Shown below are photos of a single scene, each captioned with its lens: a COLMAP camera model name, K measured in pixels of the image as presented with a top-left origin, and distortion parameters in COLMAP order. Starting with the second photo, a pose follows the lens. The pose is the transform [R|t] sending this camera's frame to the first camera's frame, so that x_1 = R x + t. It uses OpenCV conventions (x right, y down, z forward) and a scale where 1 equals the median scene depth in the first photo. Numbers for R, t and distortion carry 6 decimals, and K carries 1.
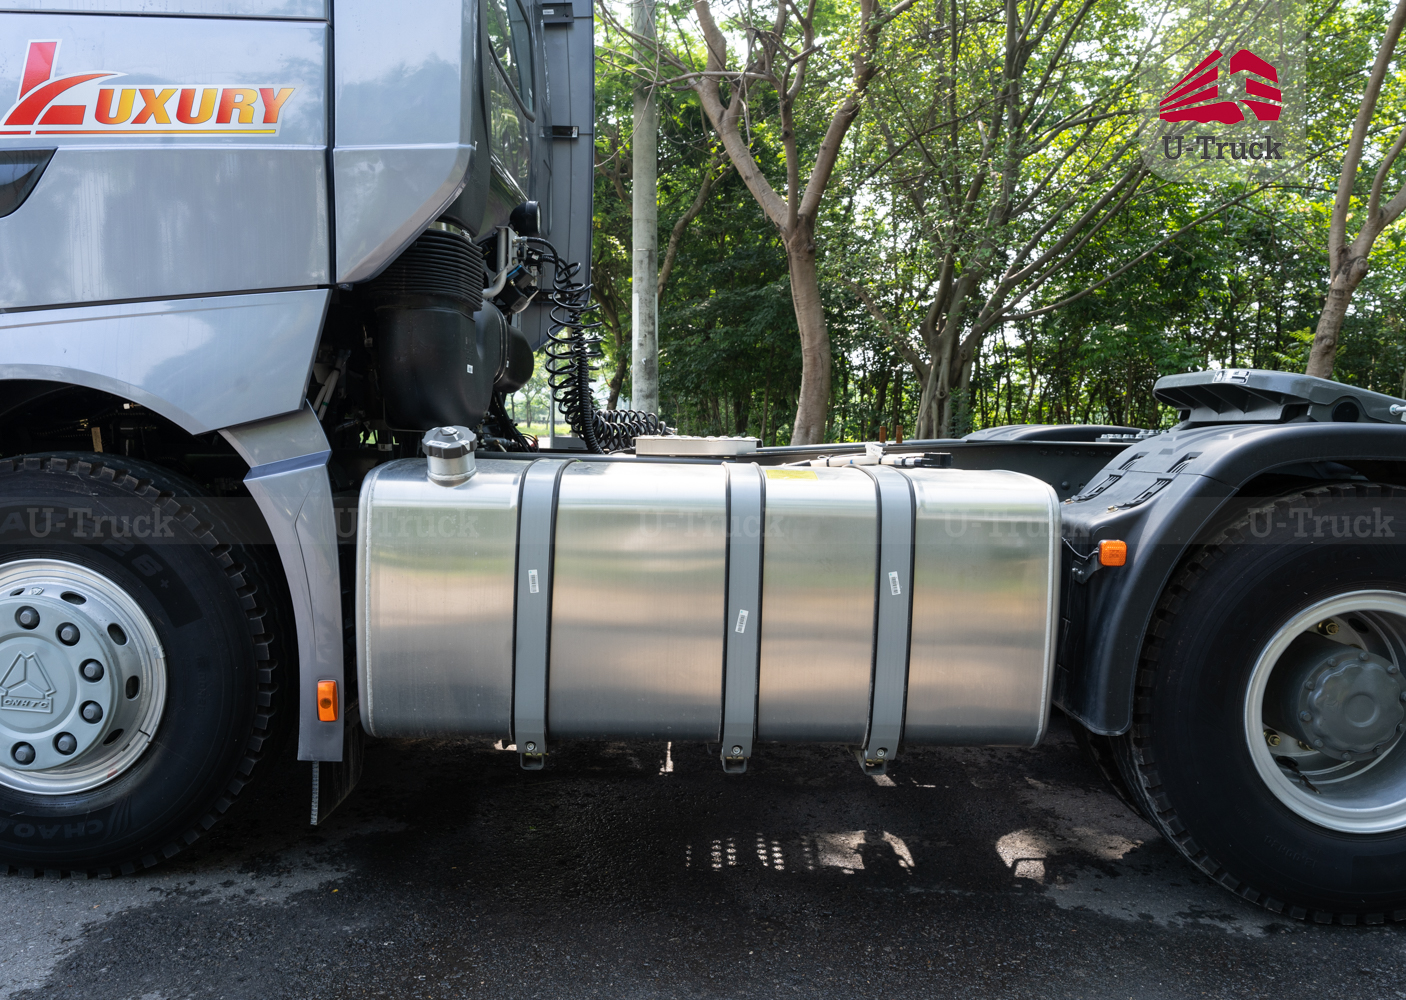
lens RADIAL K [[1006.5, 0, 697.4], [0, 1006.5, 496.9], [0, 0, 1]] dist [-0.003845, 0.008872]
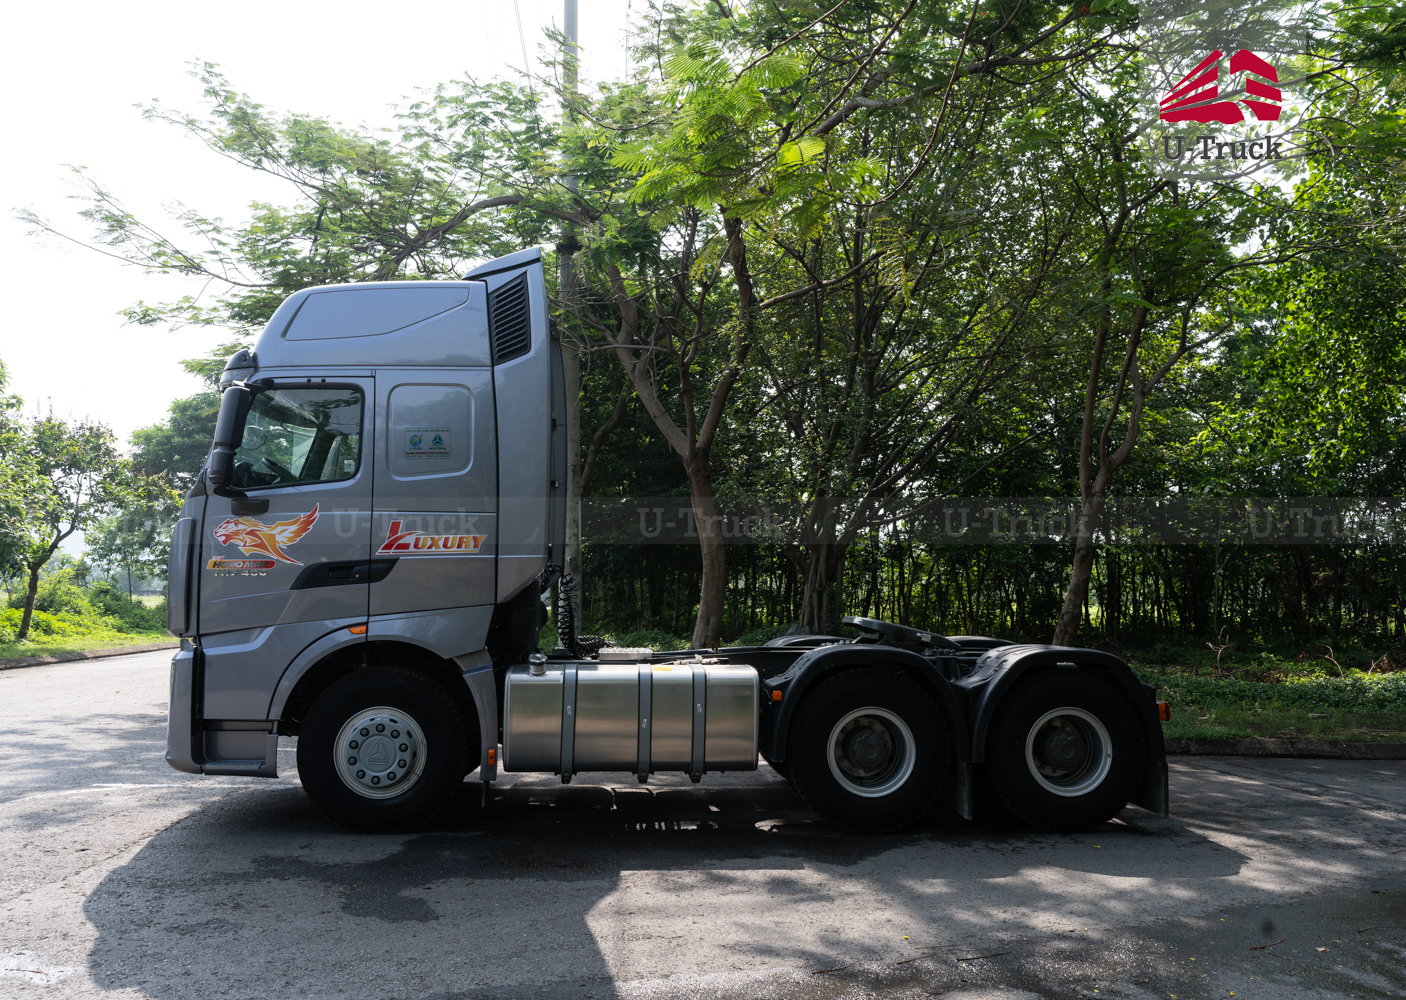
lens RADIAL K [[1174.1, 0, 705.9], [0, 1174.1, 500.3], [0, 0, 1]] dist [0.011404, -0.015885]
pose [[0.996549, -0.007639, 0.082649, -0.042683], [0.019729, 0.989017, -0.146478, -0.005477], [-0.080622, 0.147604, 0.985755, -1.966575]]
